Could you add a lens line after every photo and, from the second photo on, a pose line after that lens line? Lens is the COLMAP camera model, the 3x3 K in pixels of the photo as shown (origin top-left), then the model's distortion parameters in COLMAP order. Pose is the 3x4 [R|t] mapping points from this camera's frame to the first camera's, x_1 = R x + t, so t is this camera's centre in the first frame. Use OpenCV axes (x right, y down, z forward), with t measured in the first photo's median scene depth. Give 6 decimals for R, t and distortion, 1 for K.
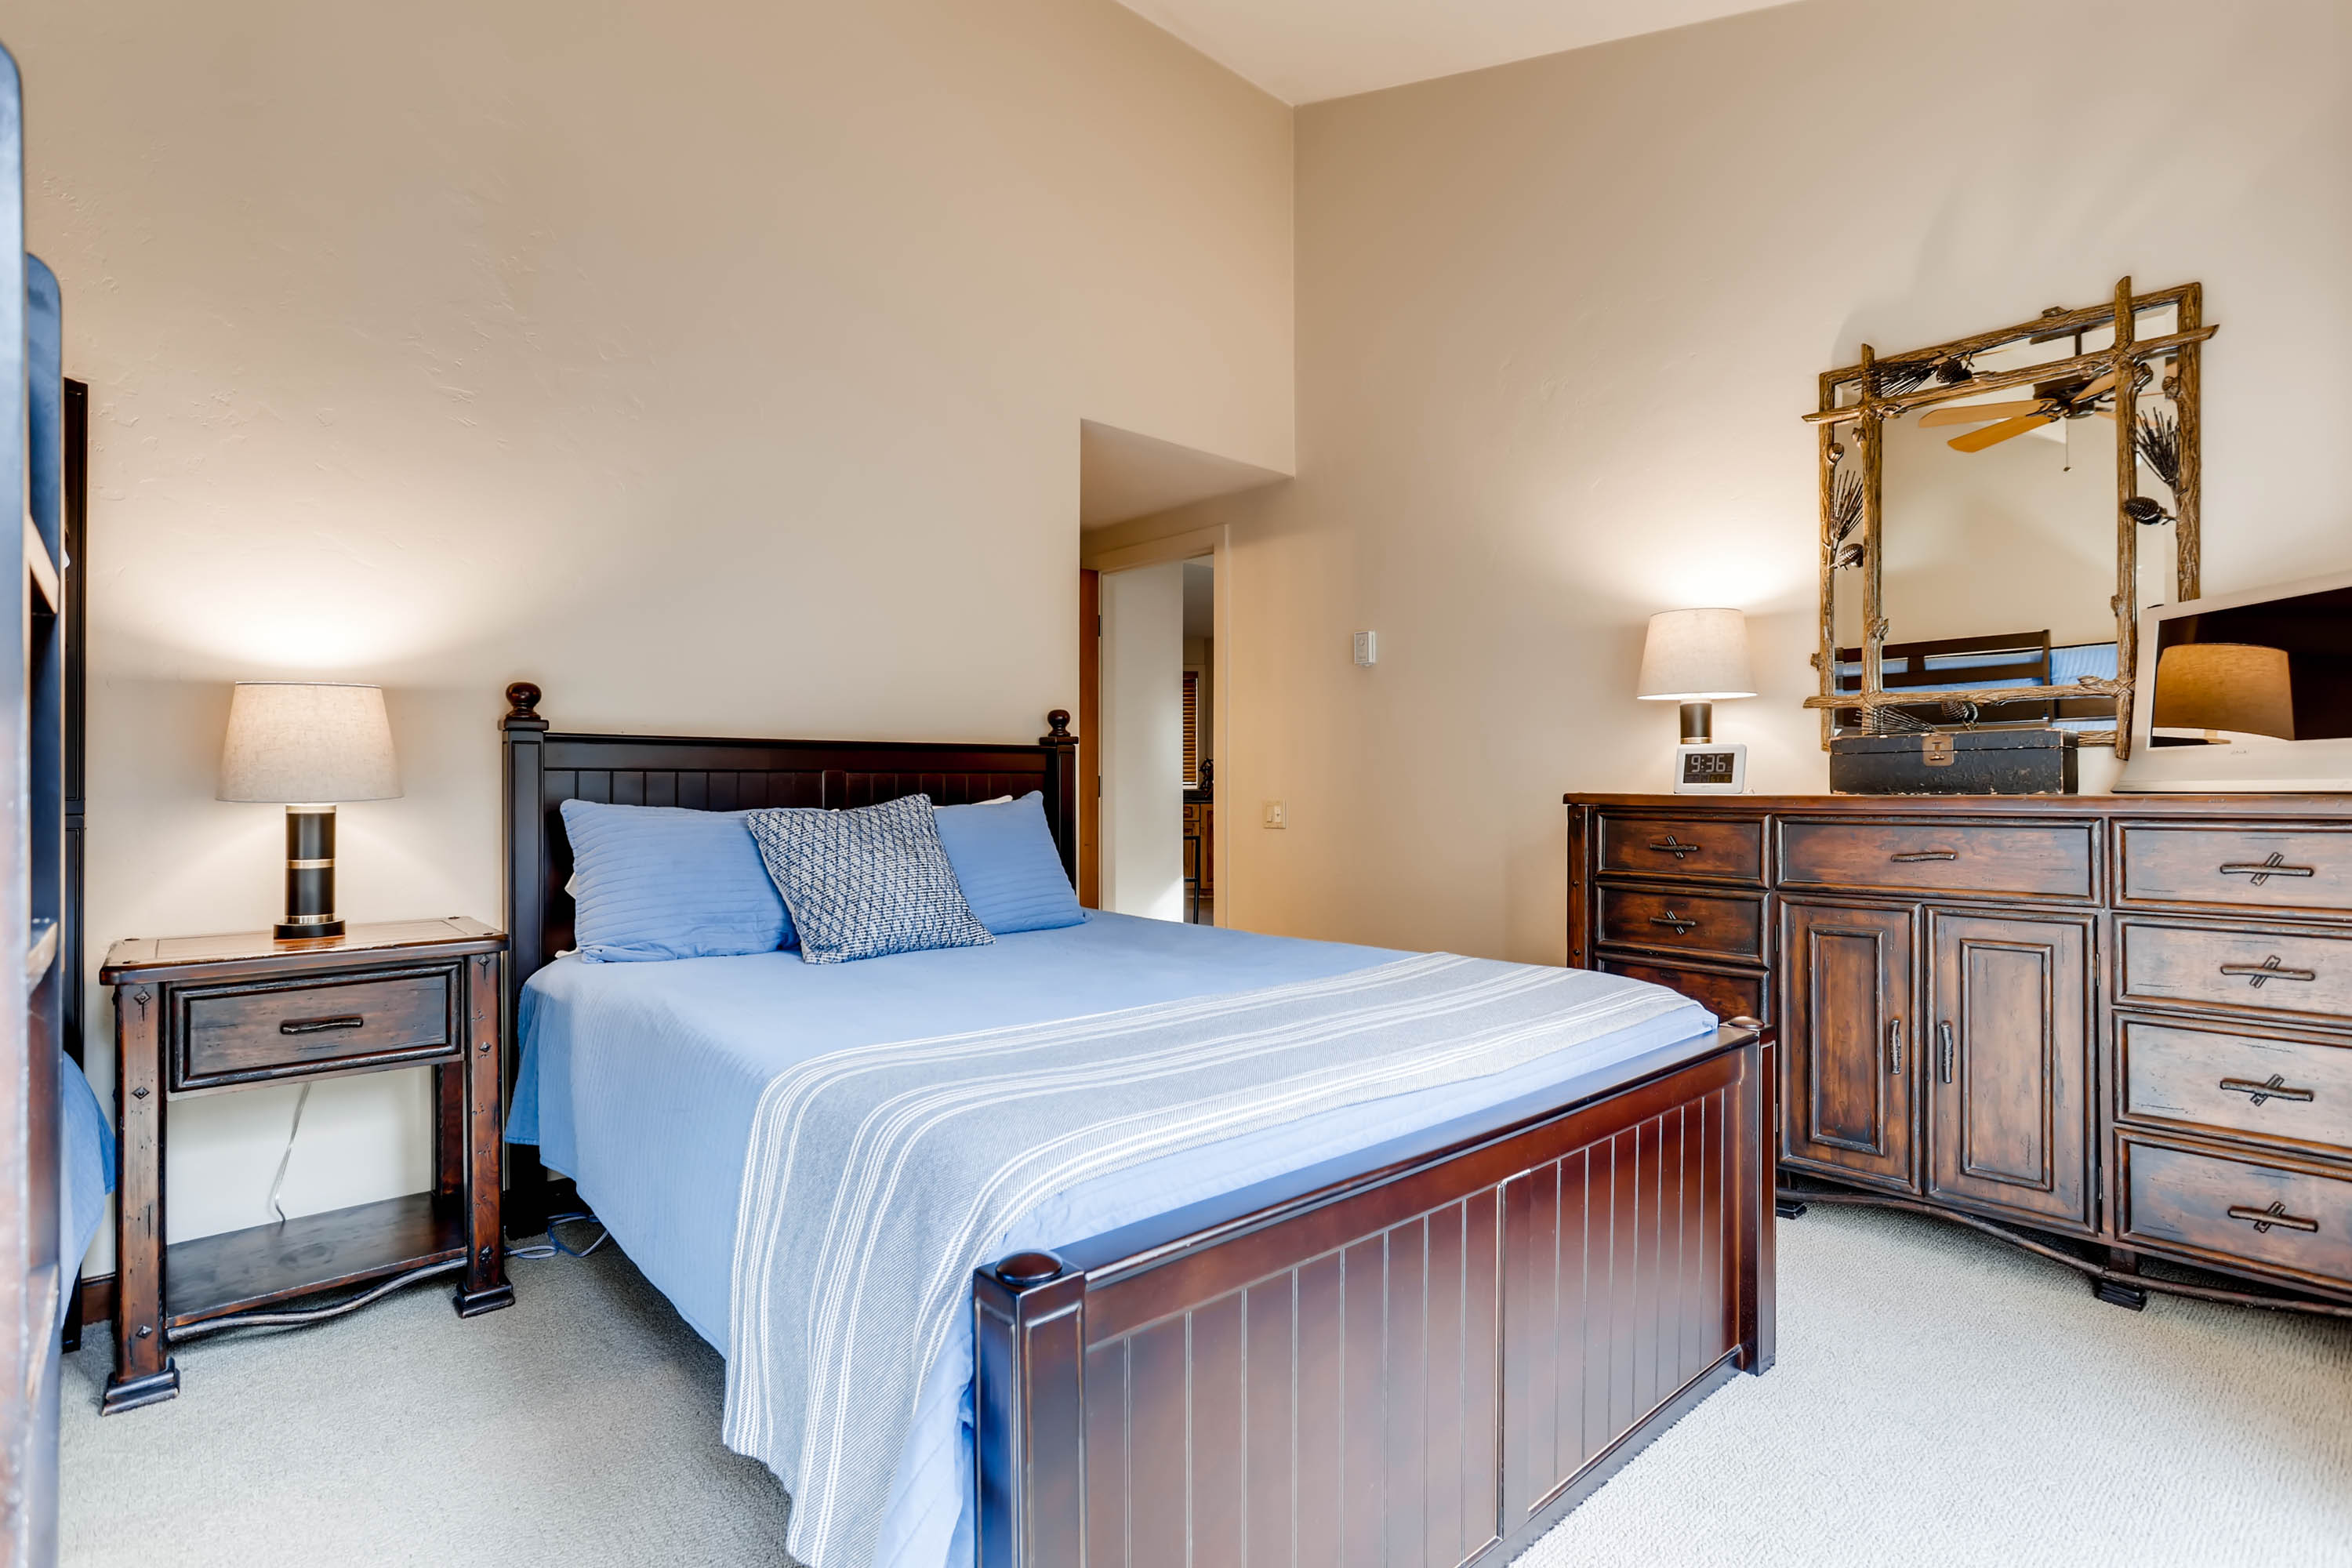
lens RADIAL K [[1150.7, 0, 1176.0], [0, 1150.7, 784.0], [0, 0, 1]] dist [-0.028414, 0.020083]
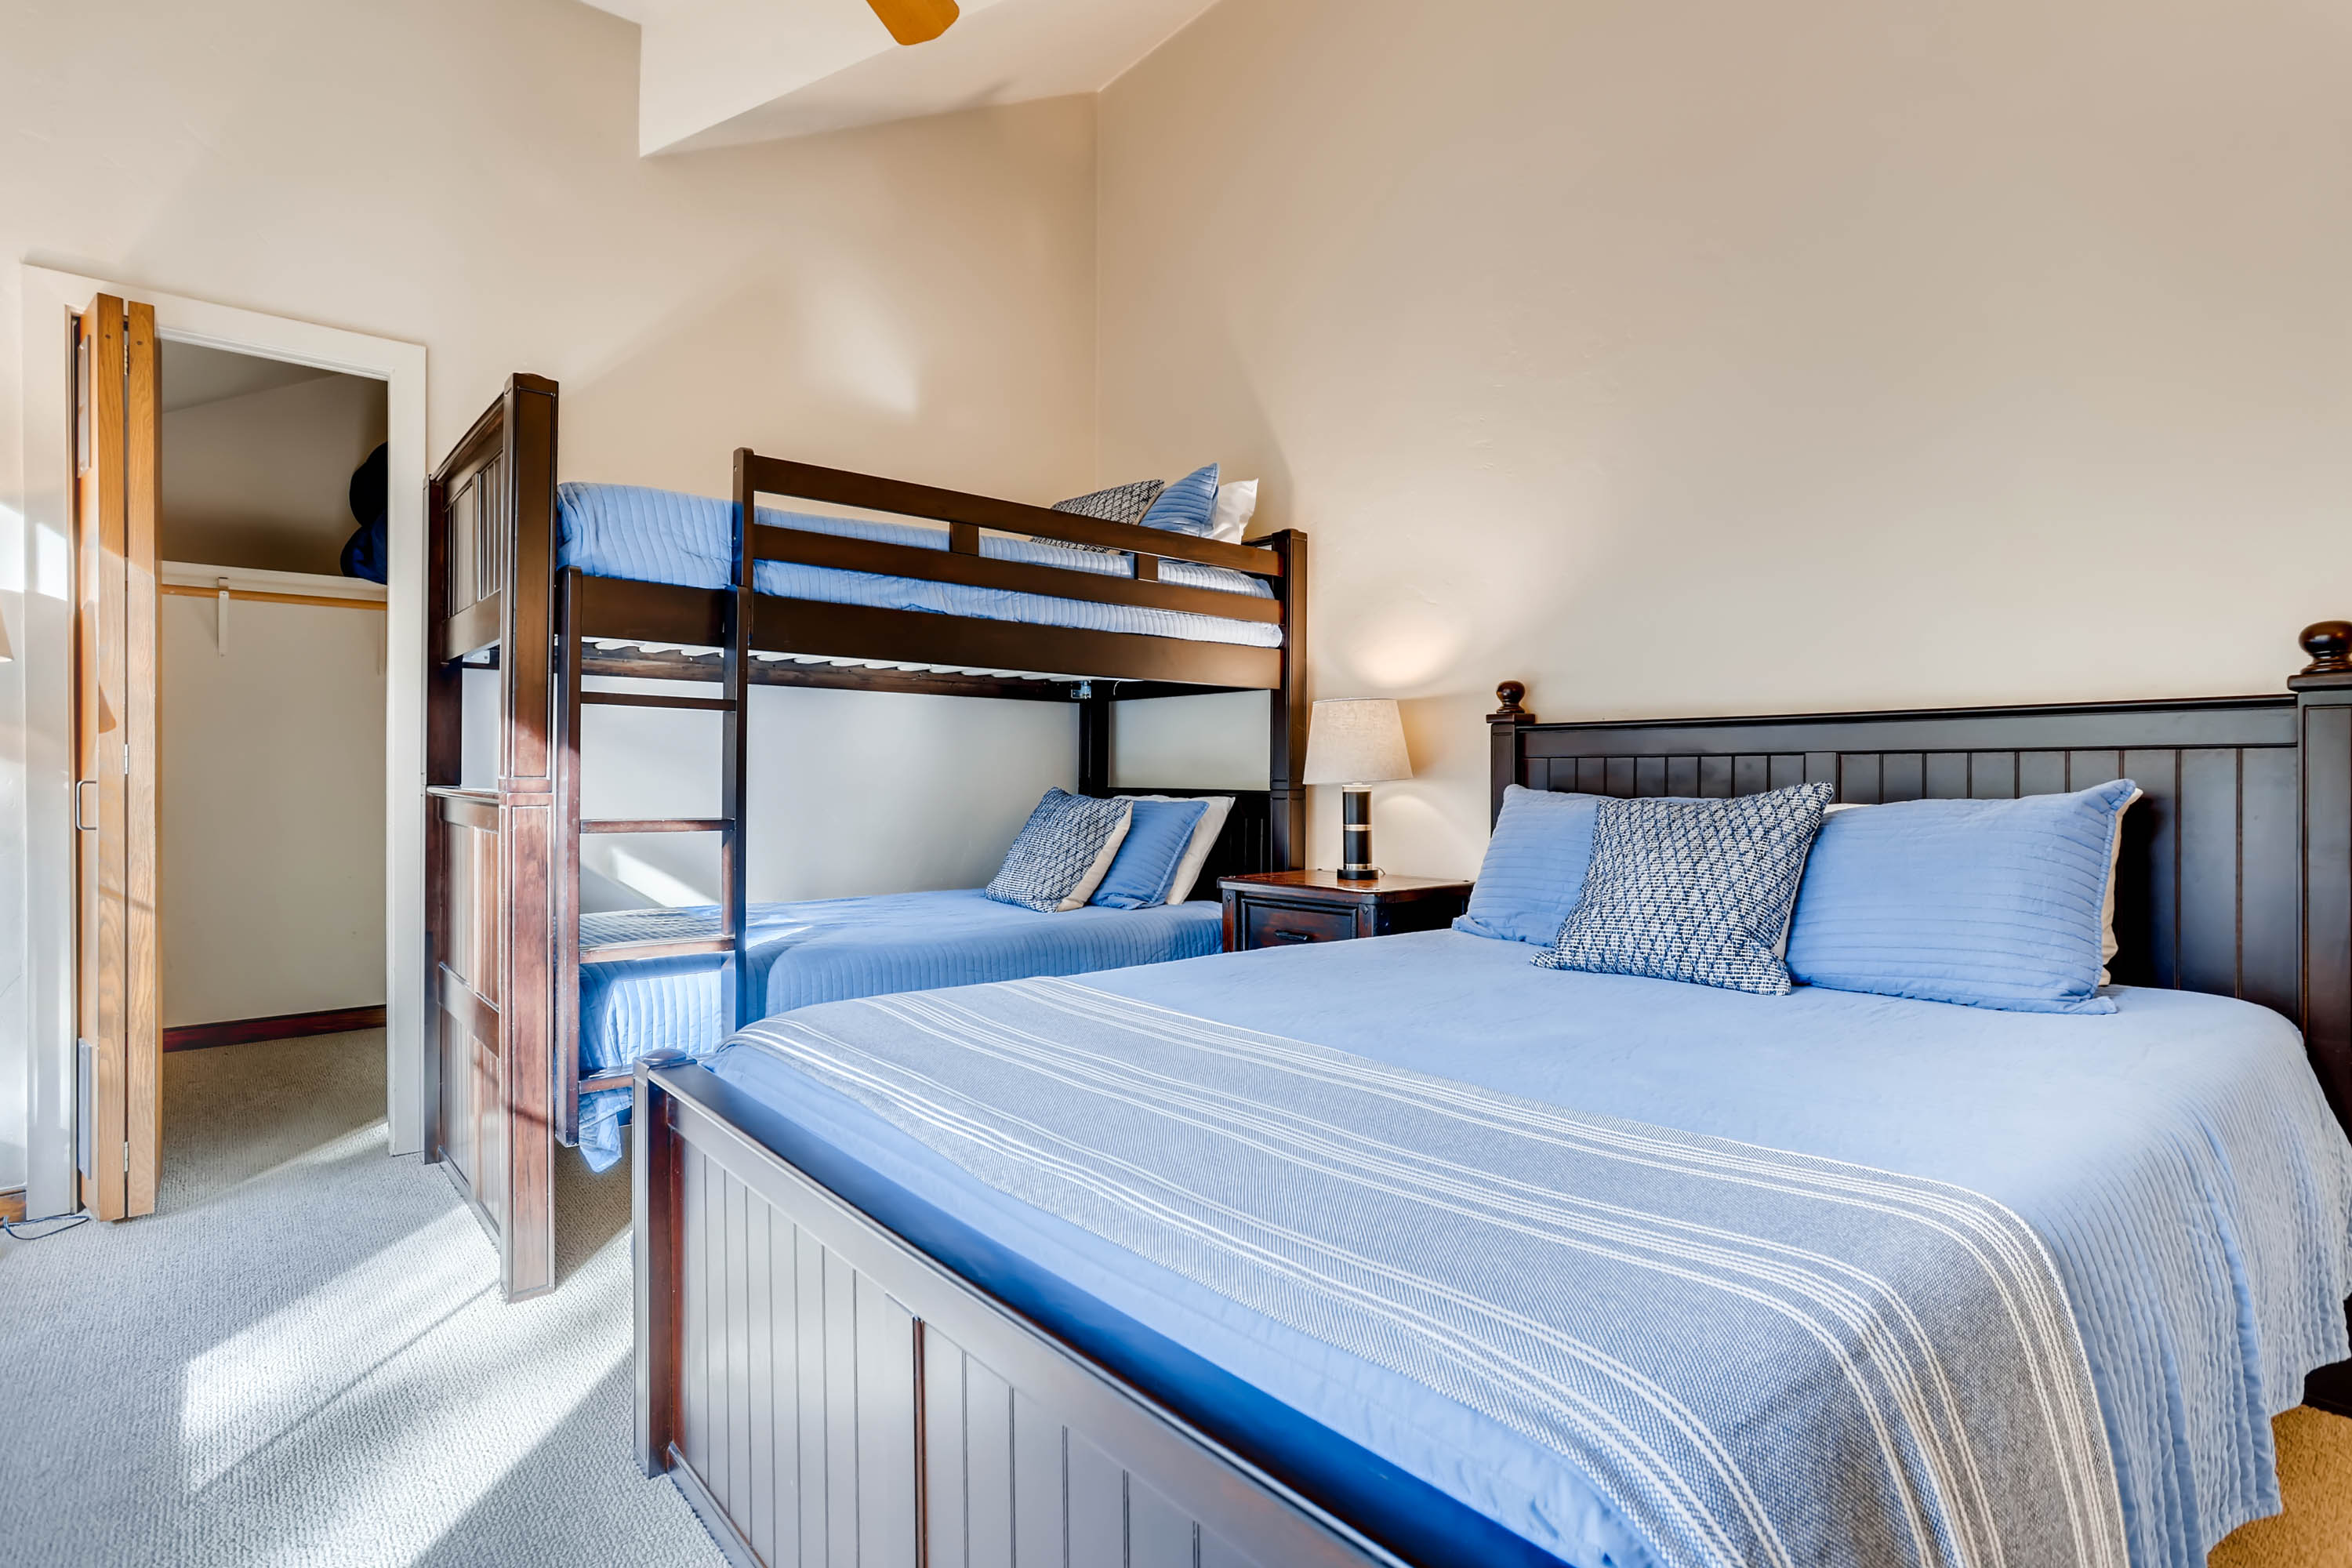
lens RADIAL K [[1157.3, 0, 1176.0], [0, 1157.3, 784.0], [0, 0, 1]] dist [-0.027206, 0.019257]
pose [[-0.022355, 0.009880, -0.999701, 0.671078], [0.005504, 0.999937, 0.009760, 0.000862], [0.999735, -0.005284, -0.022408, 0.793266]]
